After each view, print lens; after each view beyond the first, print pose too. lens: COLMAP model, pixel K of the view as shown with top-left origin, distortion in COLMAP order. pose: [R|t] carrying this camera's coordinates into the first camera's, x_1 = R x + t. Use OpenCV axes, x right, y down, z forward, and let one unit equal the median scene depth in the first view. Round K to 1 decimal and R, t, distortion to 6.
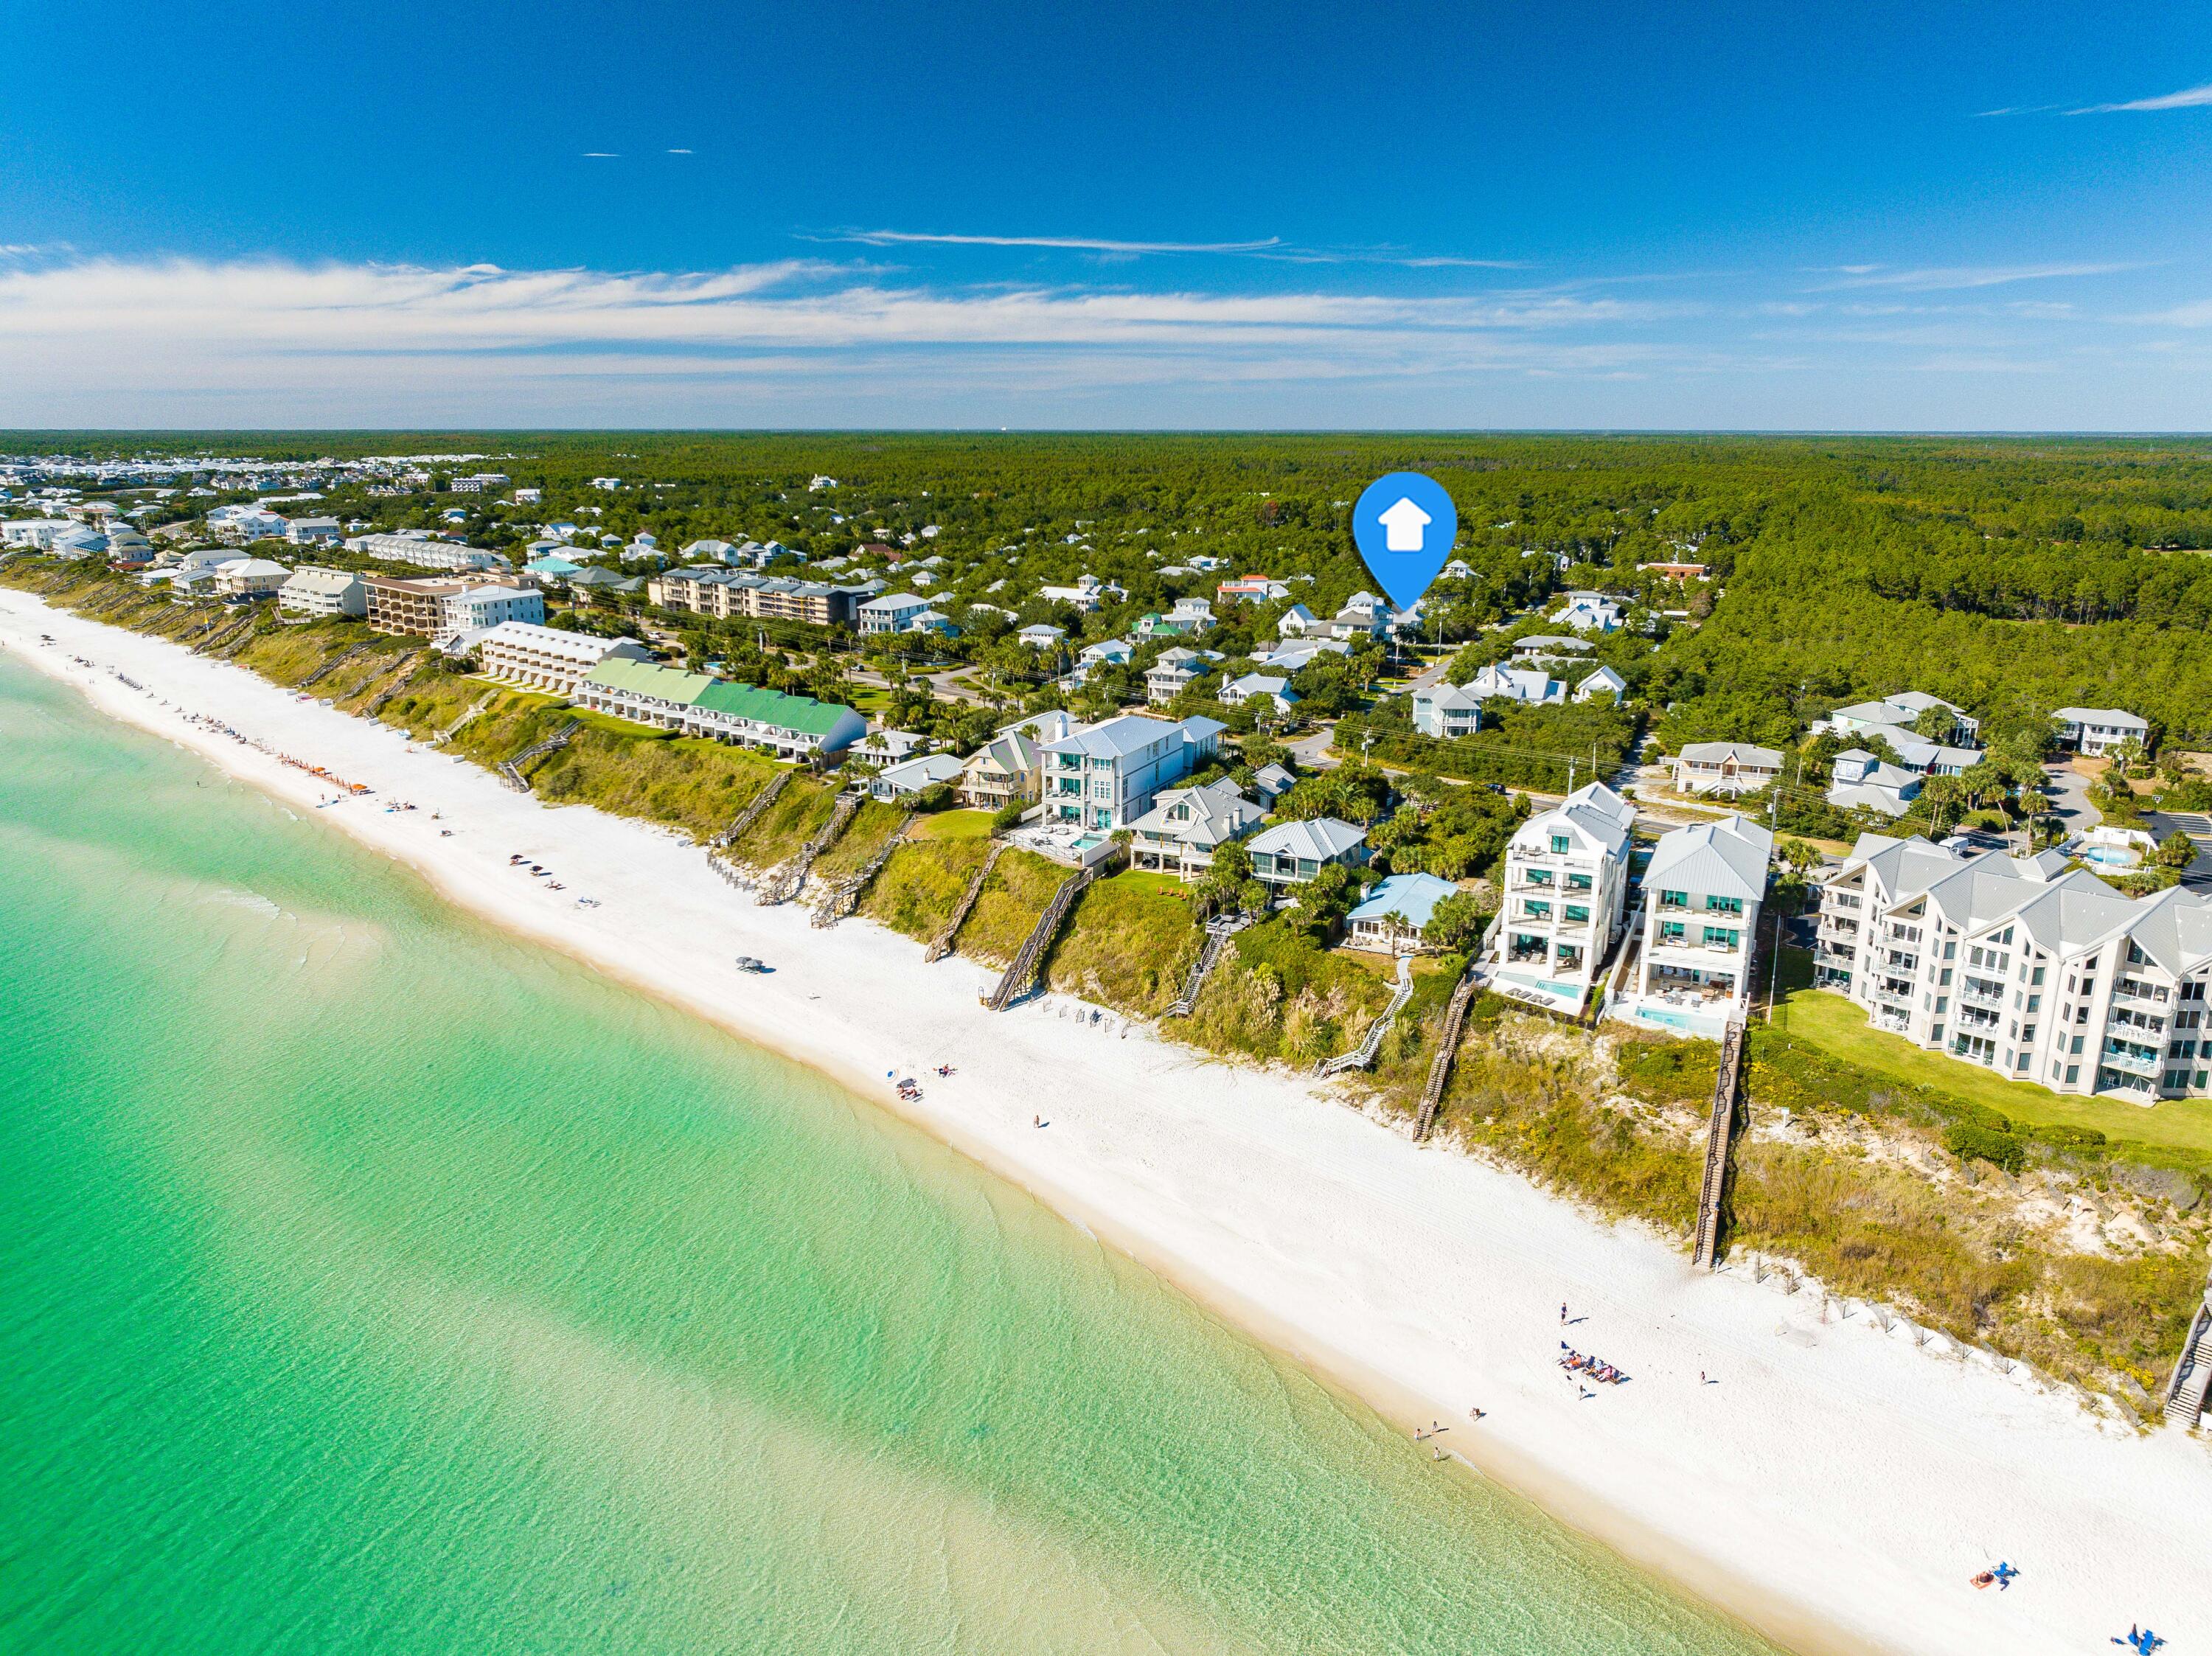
lens RADIAL K [[1483.6, 0, 1148.8], [0, 1483.6, 791.3], [0, 0, 1]] dist [-0.001349, 0.003431]
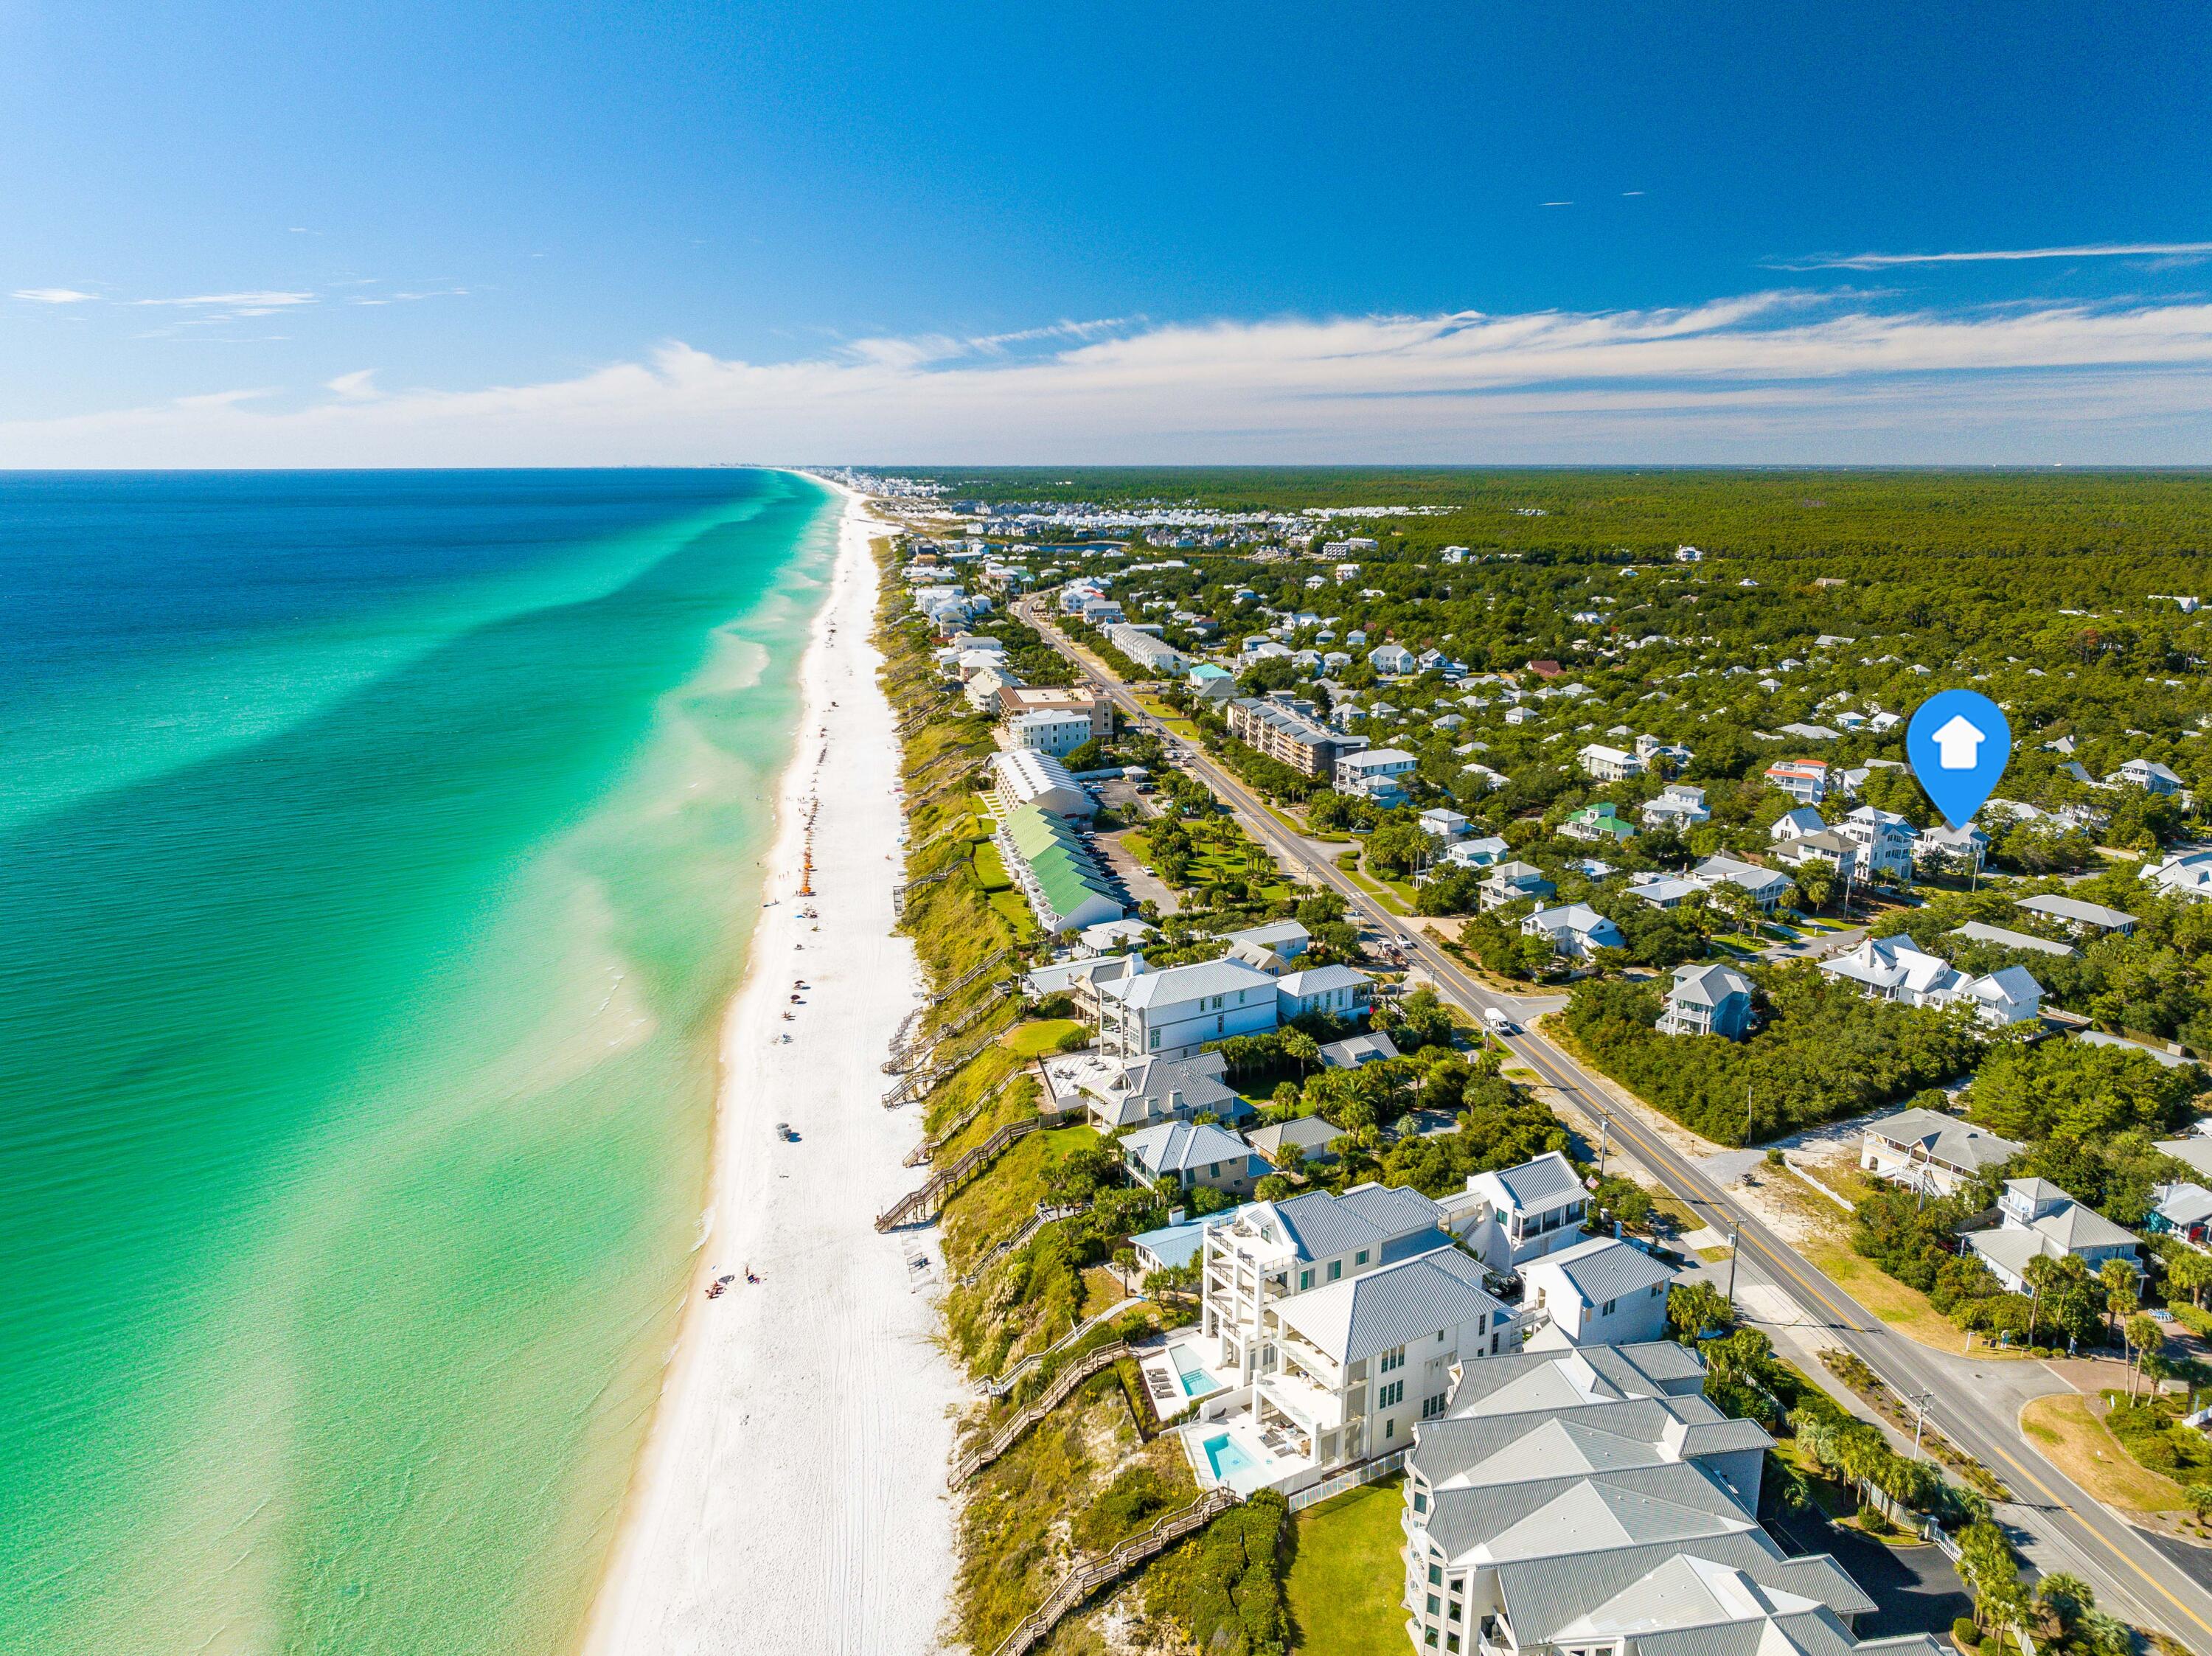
lens RADIAL K [[1537.1, 0, 1142.3], [0, 1537.1, 846.5], [0, 0, 1]] dist [-0.019481, 0.023207]
pose [[0.819703, 0.133239, -0.557077, 0.577537], [-0.131281, 0.990381, 0.043702, -0.186545], [0.557541, 0.037311, 0.829310, 0.132049]]
